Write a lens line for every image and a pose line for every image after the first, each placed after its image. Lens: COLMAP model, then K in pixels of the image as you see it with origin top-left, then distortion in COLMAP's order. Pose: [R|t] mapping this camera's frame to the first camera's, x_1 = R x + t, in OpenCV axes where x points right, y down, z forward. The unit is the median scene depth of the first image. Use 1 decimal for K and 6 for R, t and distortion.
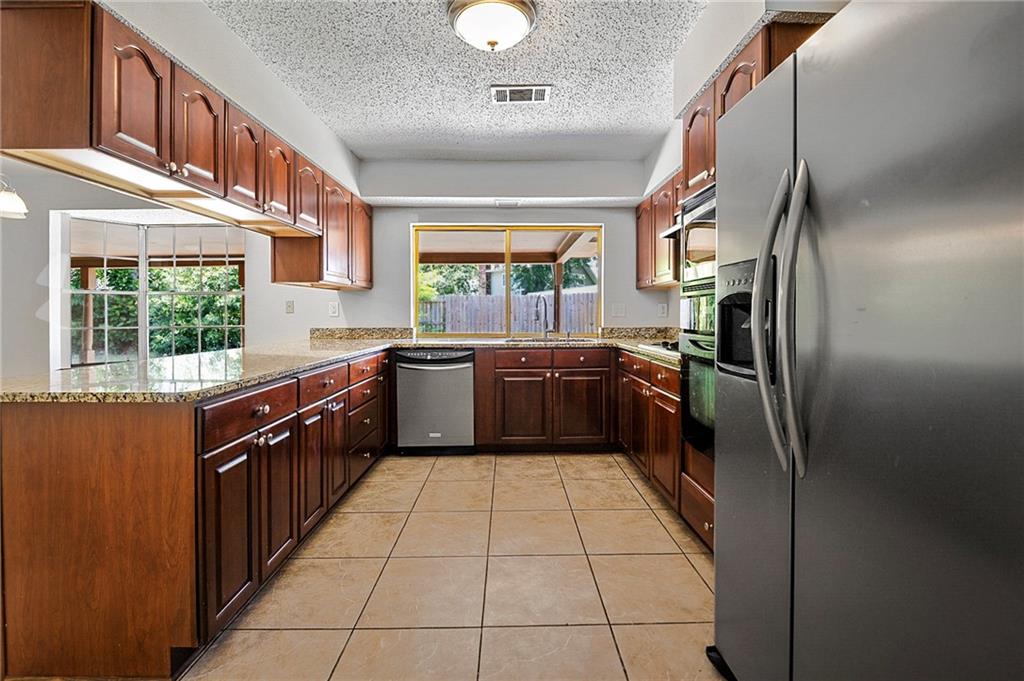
lens RADIAL K [[440.2, 0, 515.0], [0, 440.2, 317.7], [0, 0, 1]] dist [-0.001872, -0.000454]
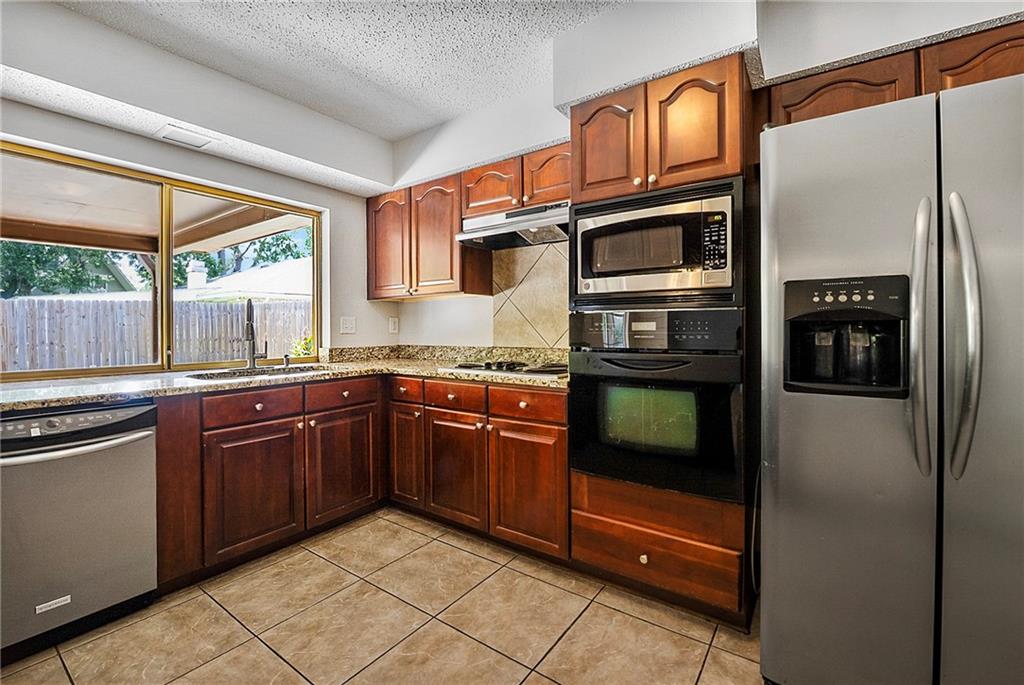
lens RADIAL K [[441.8, 0, 512.9], [0, 441.8, 328.1], [0, 0, 1]] dist [-0.009699, -0.000456]
pose [[0.591940, 0.000836, 0.805982, -0.259790], [0.008625, 0.999936, -0.007372, -0.004803], [-0.805936, 0.011315, 0.591894, 0.363925]]
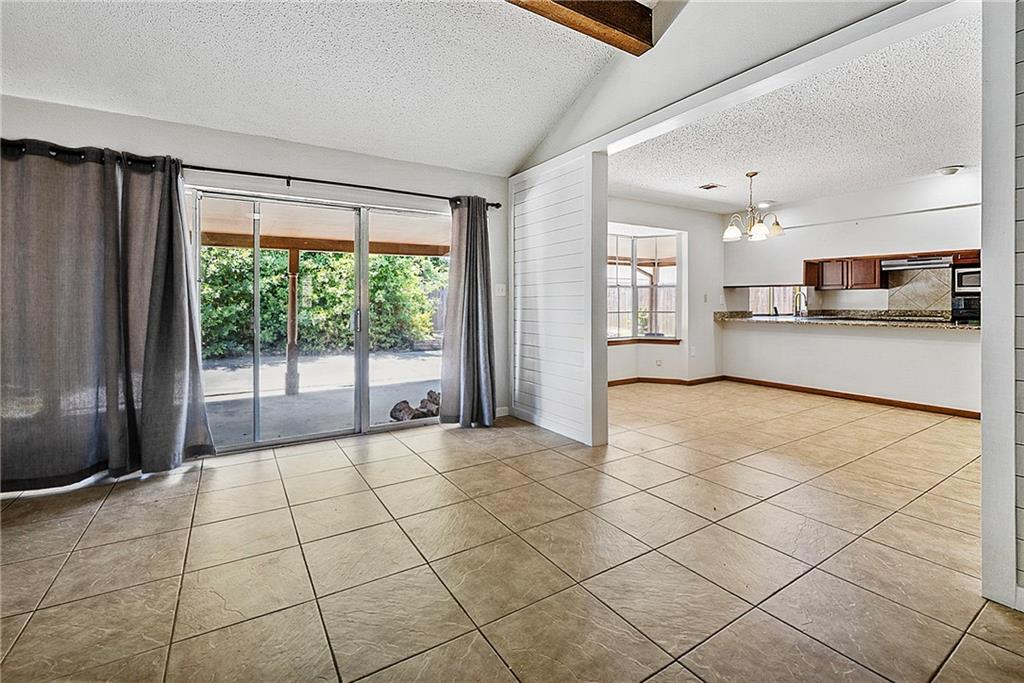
lens RADIAL K [[444.9, 0, 509.7], [0, 444.9, 307.0], [0, 0, 1]] dist [-0.017846, 0.000206]
pose [[0.855948, -0.001199, 0.517061, -2.293766], [0.003049, 0.999992, -0.002728, 0.011112], [-0.517053, 0.003911, 0.855944, 0.032684]]
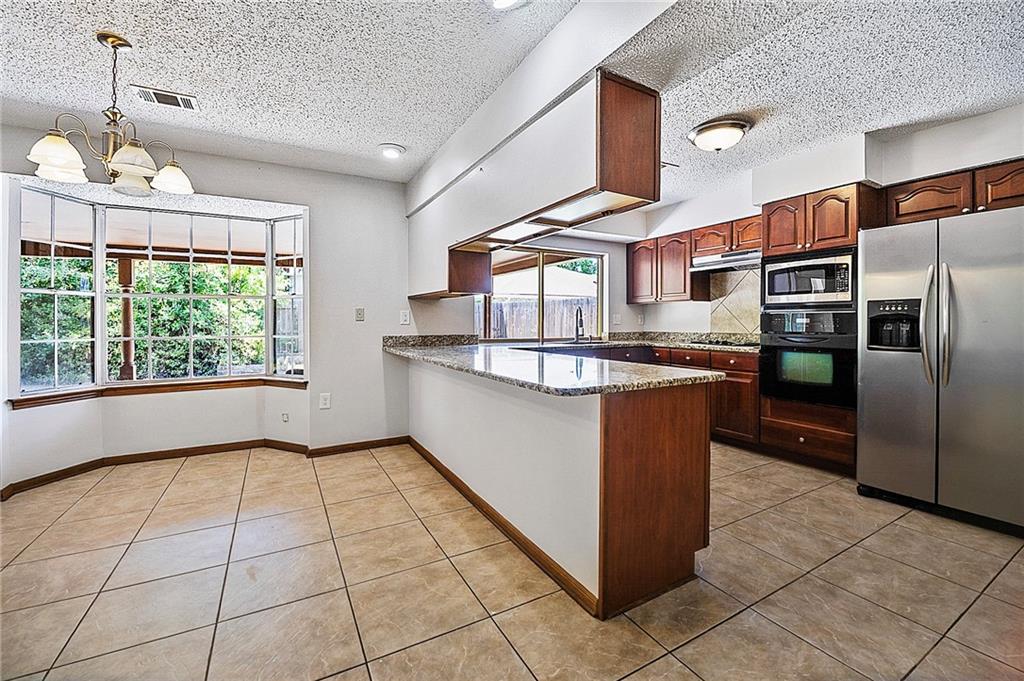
lens RADIAL K [[421.6, 0, 518.1], [0, 421.6, 325.2], [0, 0, 1]] dist [-0.006678, -0.000411]
pose [[0.873539, -0.000994, 0.486754, -0.781591], [0.001555, 0.999999, -0.000750, 0.000544], [-0.486752, 0.001412, 0.873539, 0.028648]]
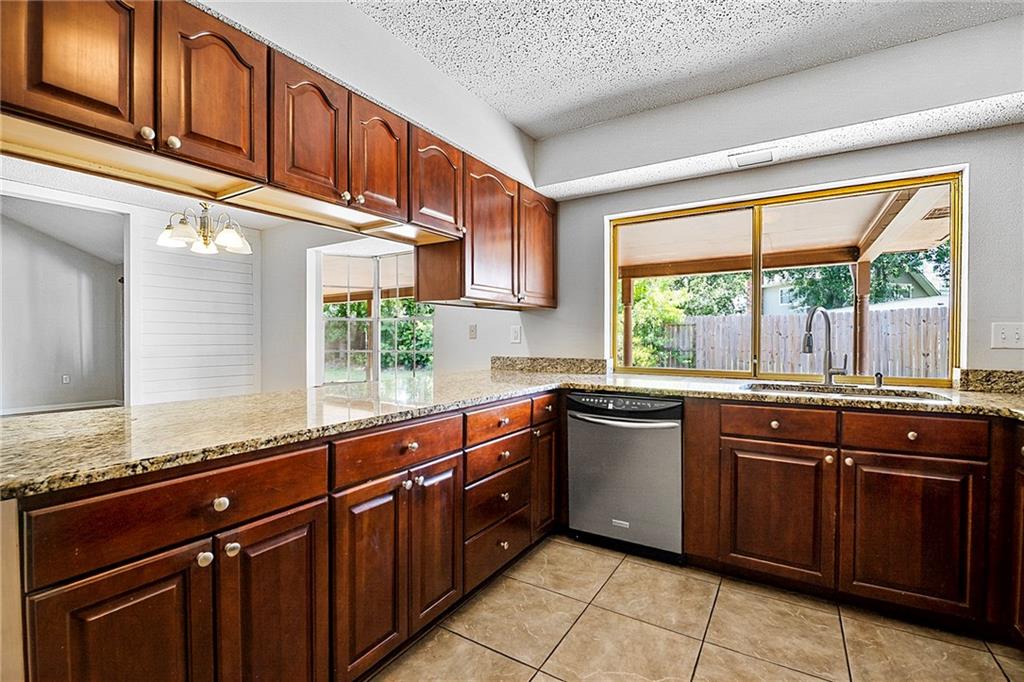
lens RADIAL K [[451.8, 0, 509.7], [0, 451.8, 341.9], [0, 0, 1]] dist [-0.011117, -0.001094]
pose [[0.839660, 0.007840, -0.543056, 0.045660], [-0.007437, 0.999968, 0.002938, -0.008538], [0.543062, 0.001572, 0.839691, 0.338277]]
